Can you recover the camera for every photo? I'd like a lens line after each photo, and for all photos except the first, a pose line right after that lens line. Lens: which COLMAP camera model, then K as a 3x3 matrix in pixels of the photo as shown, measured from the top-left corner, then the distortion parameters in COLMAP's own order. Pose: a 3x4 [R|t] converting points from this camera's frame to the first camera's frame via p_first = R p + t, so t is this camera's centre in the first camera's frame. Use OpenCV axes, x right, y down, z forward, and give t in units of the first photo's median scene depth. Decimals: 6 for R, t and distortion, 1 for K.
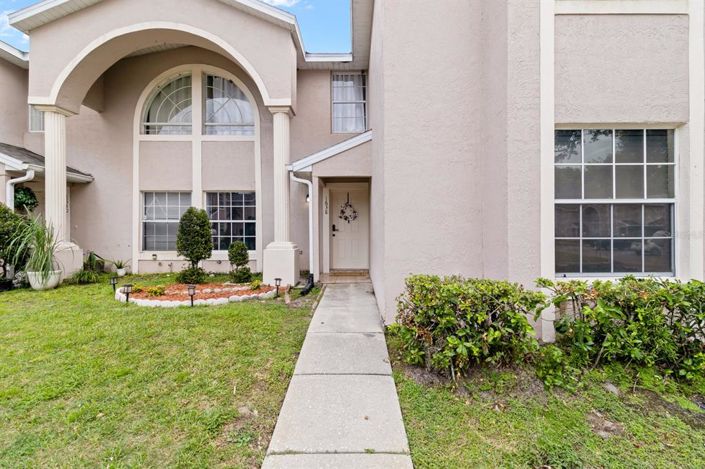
lens RADIAL K [[328.0, 0, 352.5], [0, 328.0, 233.3], [0, 0, 1]] dist [0.000050, -0.000016]
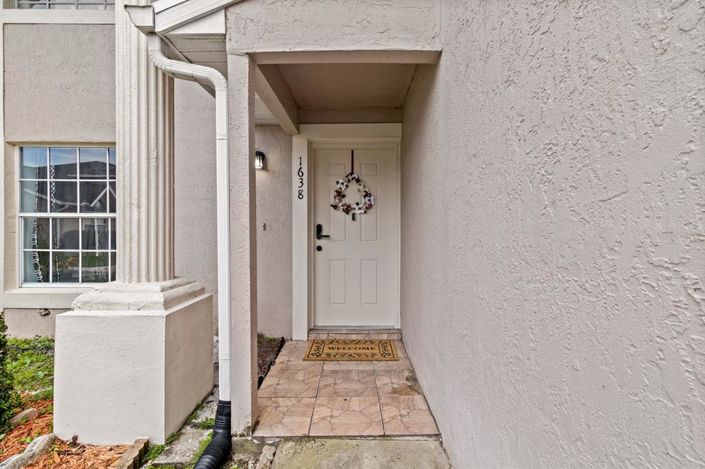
lens RADIAL K [[328.0, 0, 353.1], [0, 328.0, 232.3], [0, 0, 1]] dist [0.000050, -0.000016]
pose [[0.999993, 0.003501, -0.001168, -0.012019], [-0.003495, 0.999983, 0.004758, -0.017859], [0.001185, -0.004754, 0.999988, 0.575657]]
